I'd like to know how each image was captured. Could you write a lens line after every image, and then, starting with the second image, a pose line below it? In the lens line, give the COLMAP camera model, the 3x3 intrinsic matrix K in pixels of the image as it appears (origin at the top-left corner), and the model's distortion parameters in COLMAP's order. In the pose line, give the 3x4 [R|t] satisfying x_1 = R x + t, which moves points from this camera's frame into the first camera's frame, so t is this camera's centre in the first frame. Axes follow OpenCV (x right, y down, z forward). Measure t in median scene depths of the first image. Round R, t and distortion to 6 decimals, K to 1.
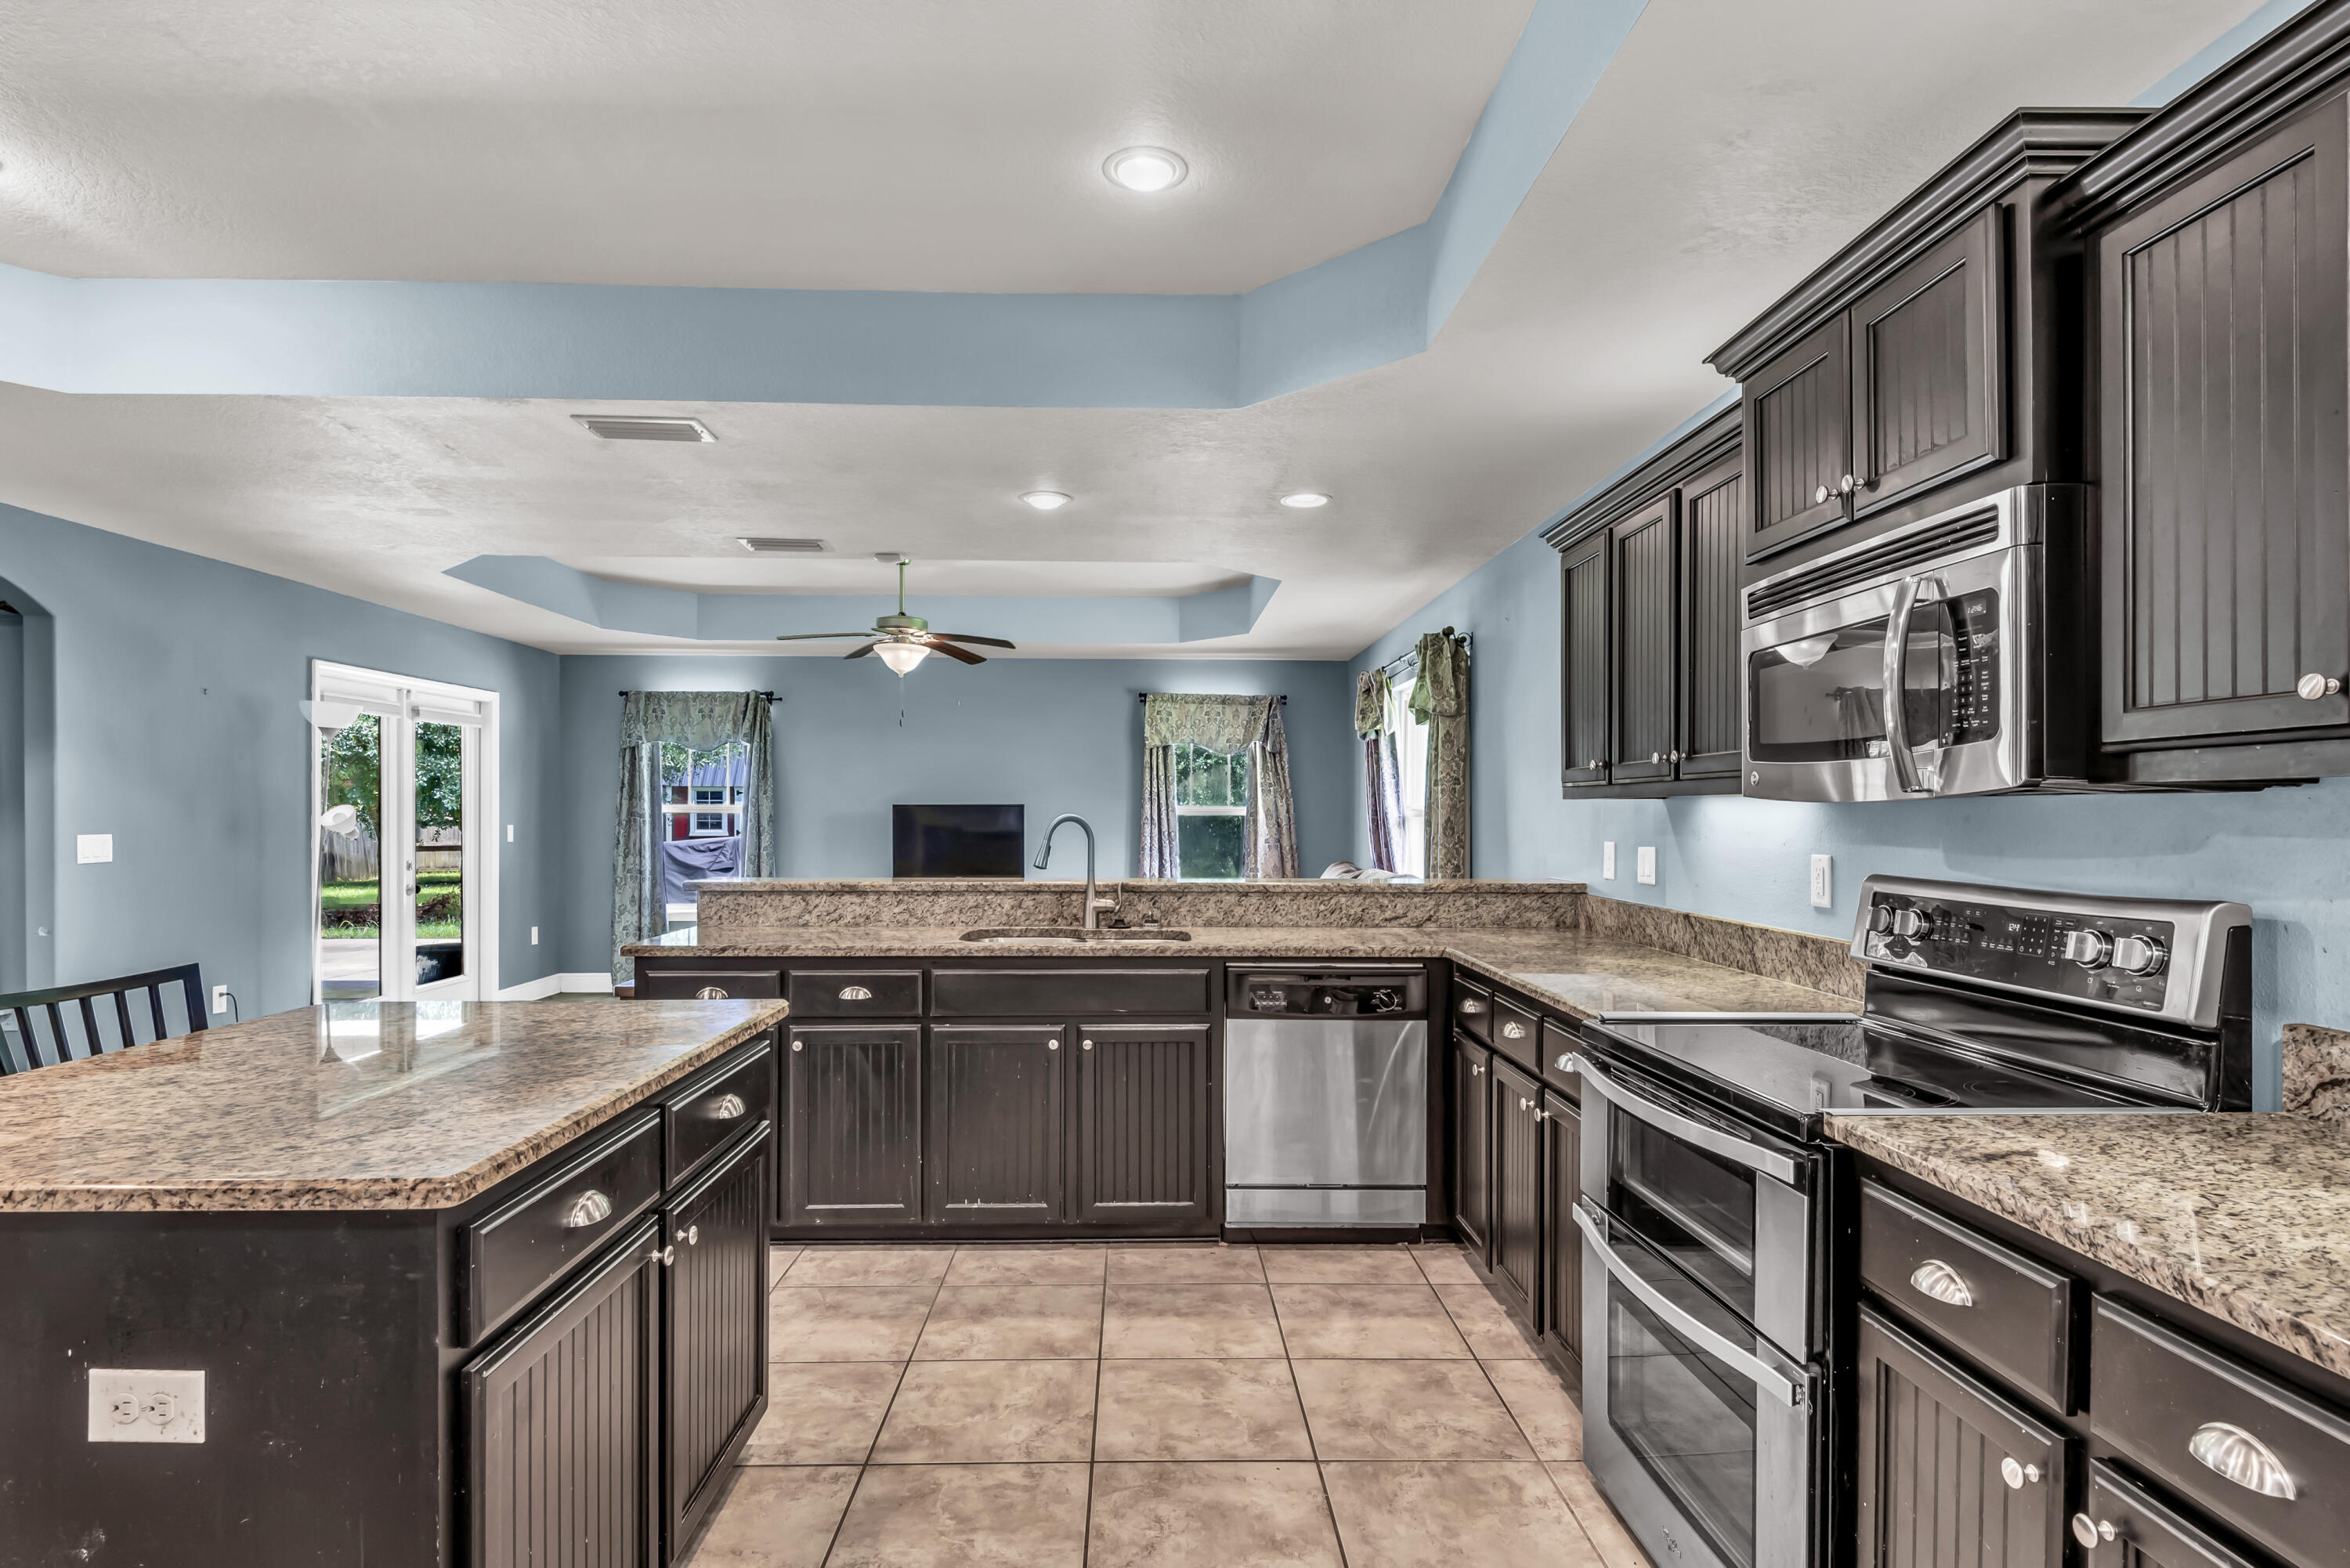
lens RADIAL K [[1186.0, 0, 1171.1], [0, 1186.0, 816.3], [0, 0, 1]] dist [0.010006, -0.004048]
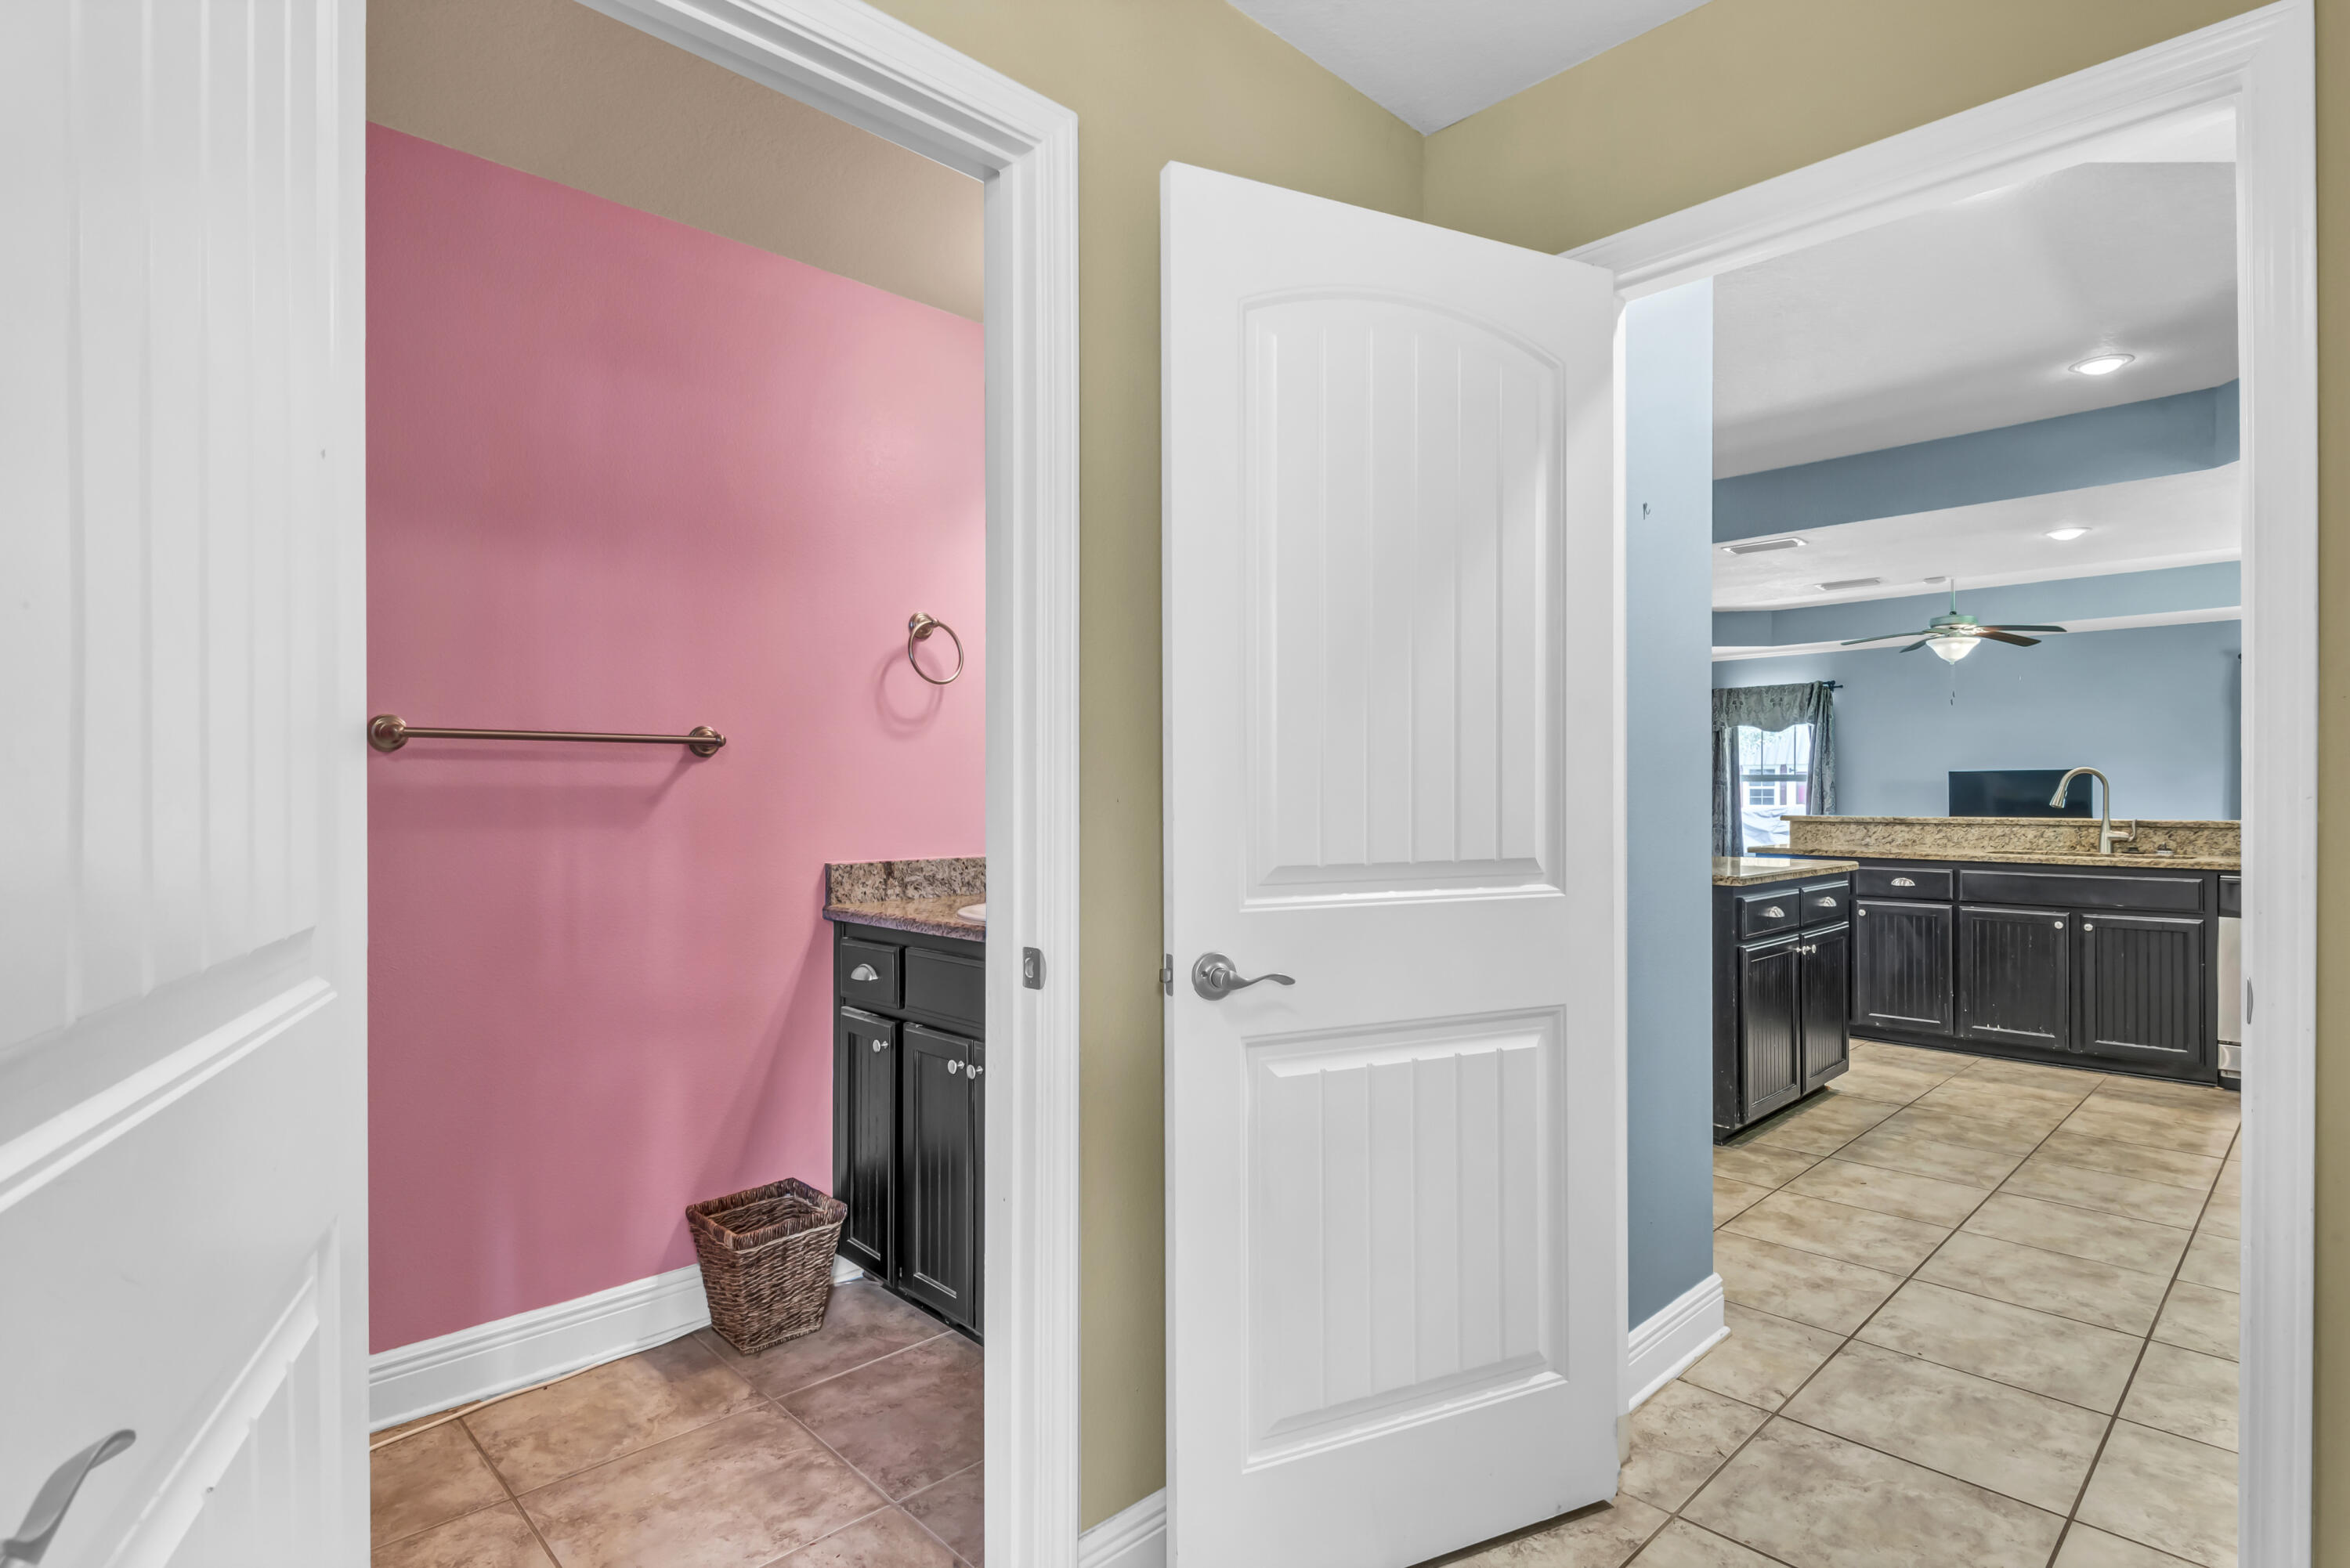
lens RADIAL K [[1186.0, 0, 1175.0], [0, 1186.0, 783.4], [0, 0, 1]] dist [0.010006, -0.004048]
pose [[0.680725, -0.006770, -0.732508, 0.197641], [-0.003828, 0.999911, -0.012799, 0.036894], [0.732529, 0.011517, 0.680638, -0.661562]]
